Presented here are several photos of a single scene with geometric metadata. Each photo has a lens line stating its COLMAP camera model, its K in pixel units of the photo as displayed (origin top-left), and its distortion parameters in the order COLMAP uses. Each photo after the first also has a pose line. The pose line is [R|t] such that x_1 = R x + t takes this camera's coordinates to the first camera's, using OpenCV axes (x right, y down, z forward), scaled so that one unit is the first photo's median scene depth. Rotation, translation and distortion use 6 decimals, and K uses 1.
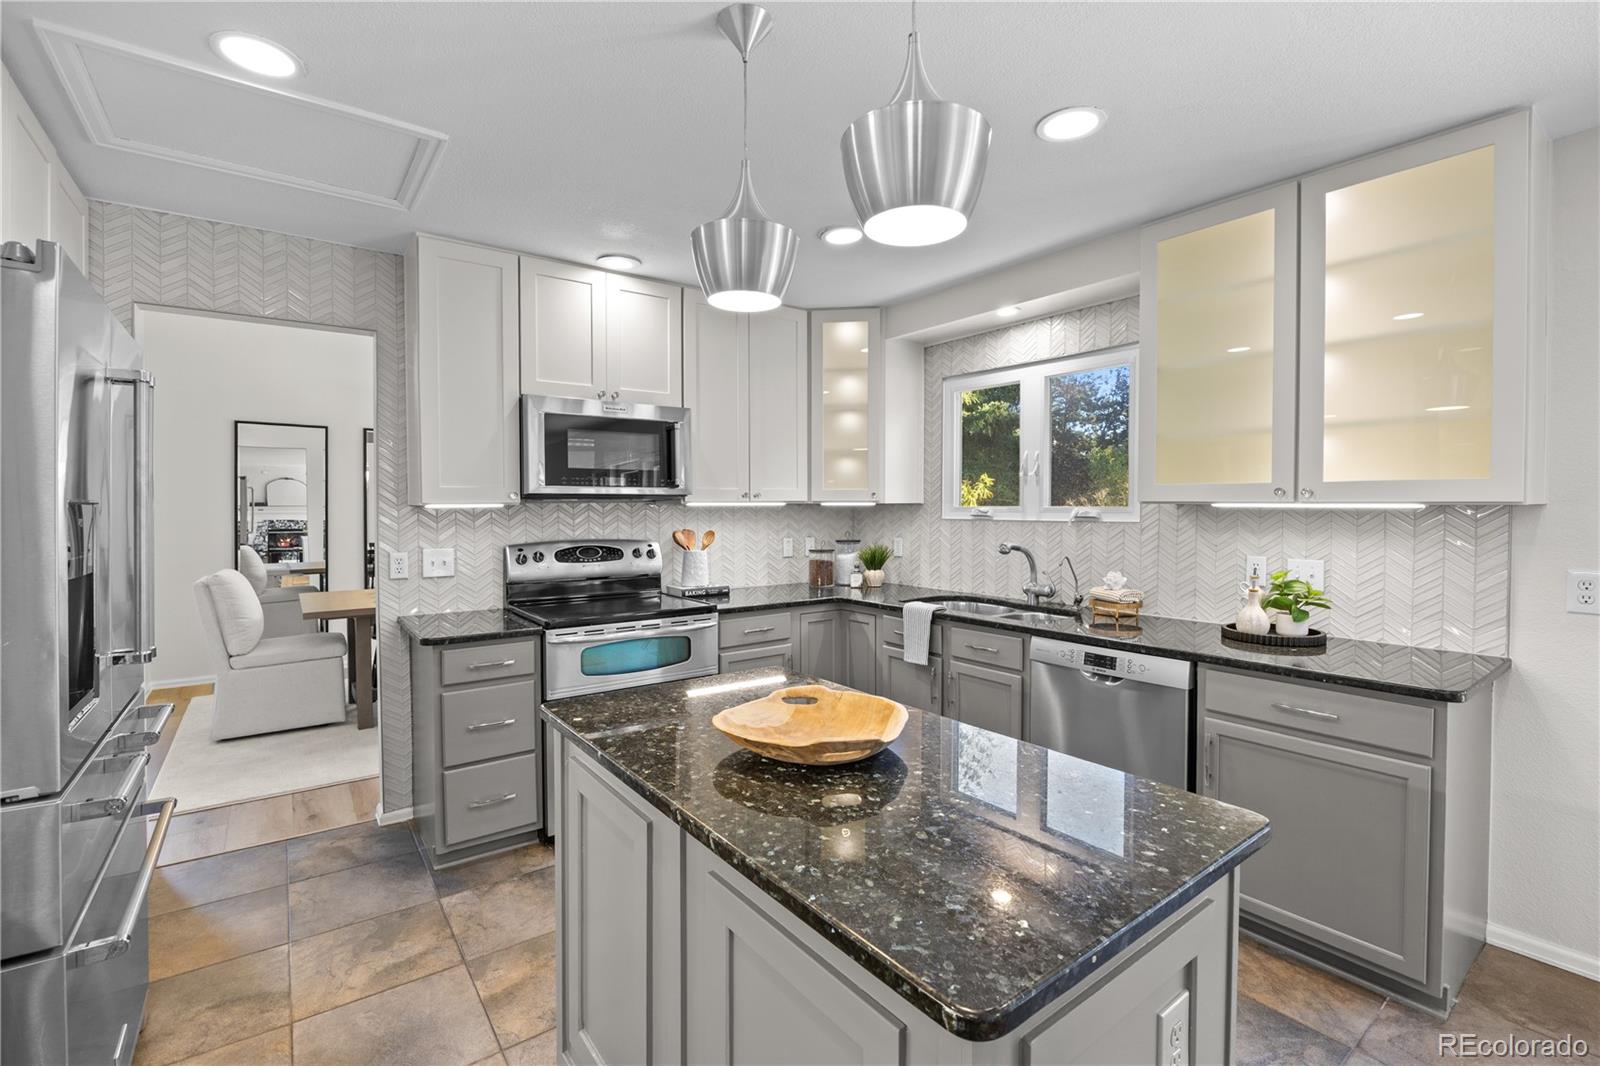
lens RADIAL K [[704.3, 0, 805.3], [0, 704.3, 519.8], [0, 0, 1]] dist [-0.019666, 0.000765]
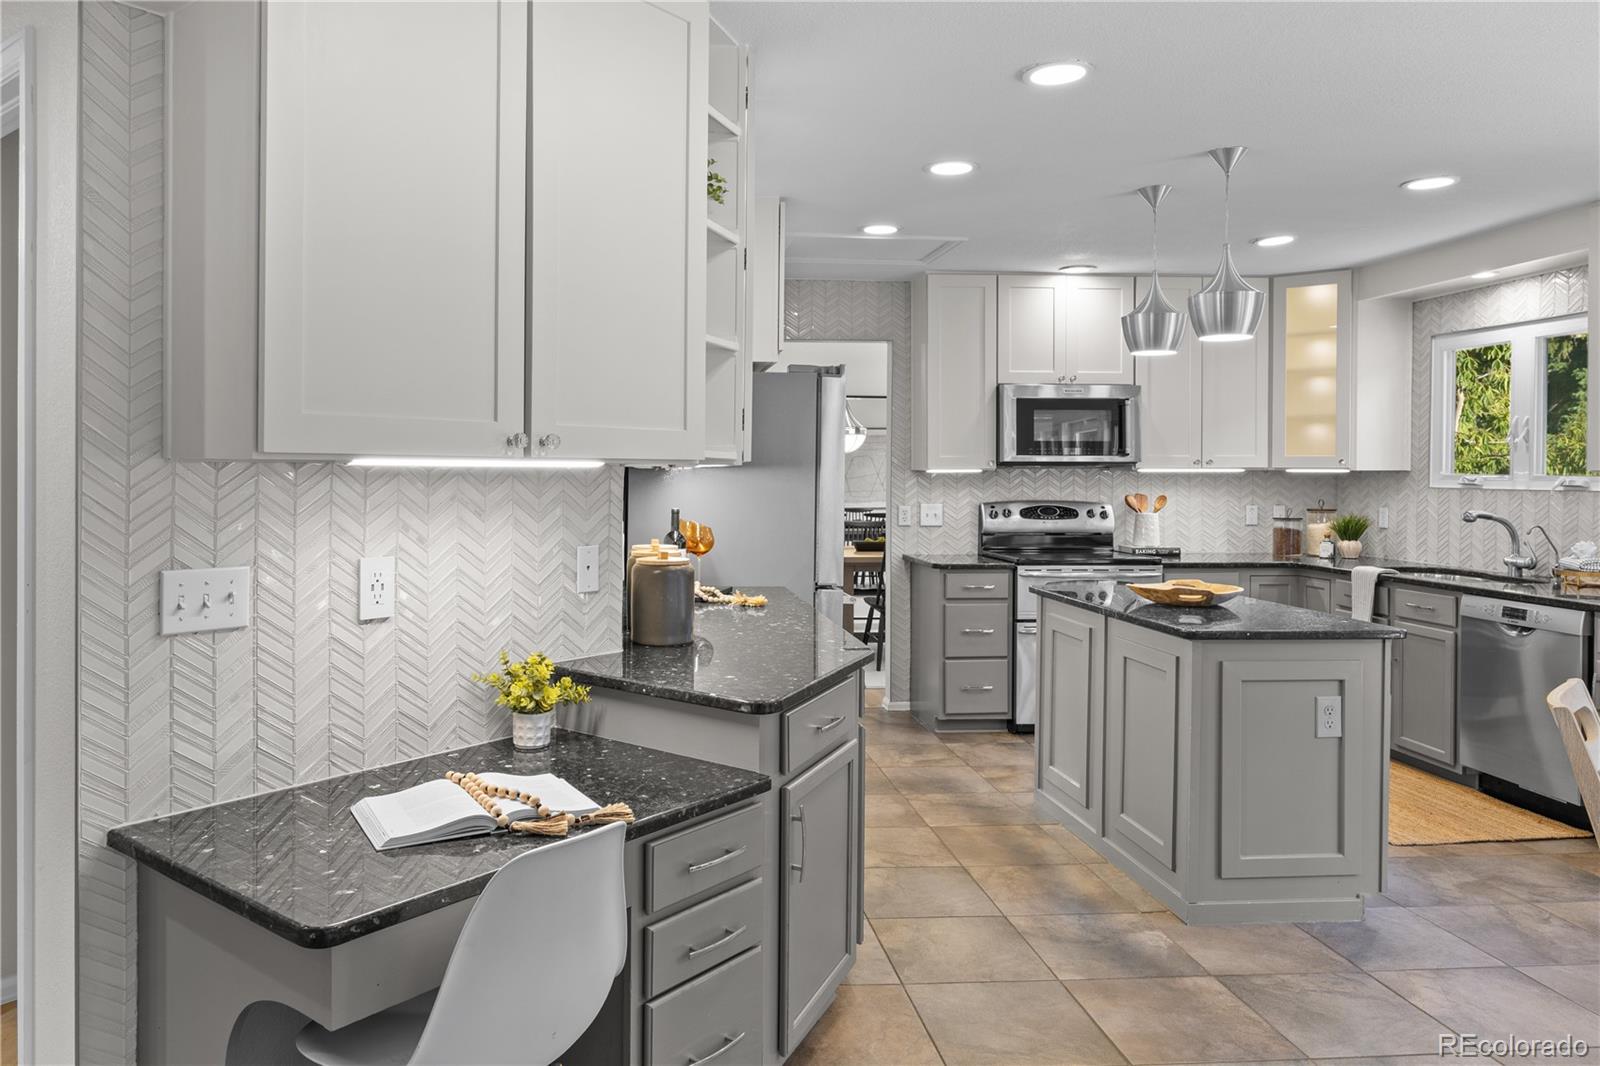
lens RADIAL K [[1081.0, 0, 707.0], [0, 1081.0, 476.4], [0, 0, 1]] dist [-0.004600, -0.000230]
pose [[0.835043, 0.008530, -0.550119, 0.219749], [-0.016186, 0.999828, -0.009066, 0.014959], [0.549947, 0.016475, 0.835037, -0.866218]]
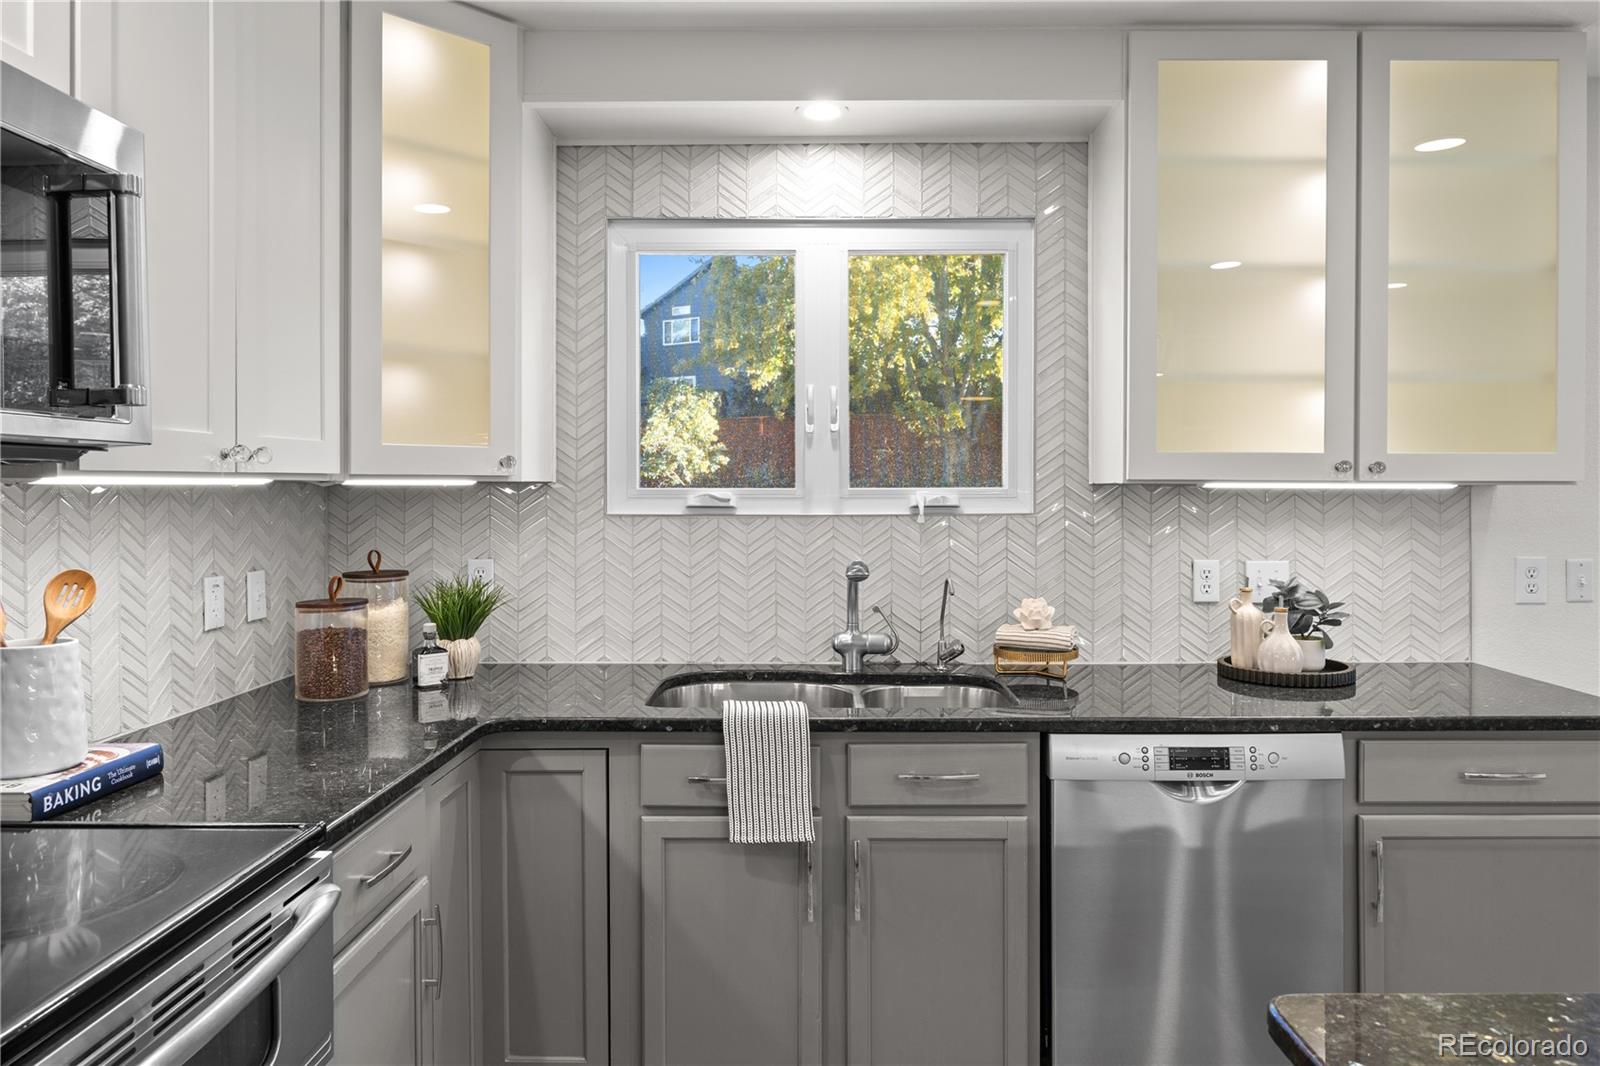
lens RADIAL K [[1046.9, 0, 803.5], [0, 1046.9, 492.1], [0, 0, 1]] dist [0.003248, 0.000568]
pose [[0.607774, -0.003598, 0.794102, -0.346301], [0.016546, 0.999830, -0.008134, -0.010337], [-0.793938, 0.018083, 0.607730, 0.564442]]
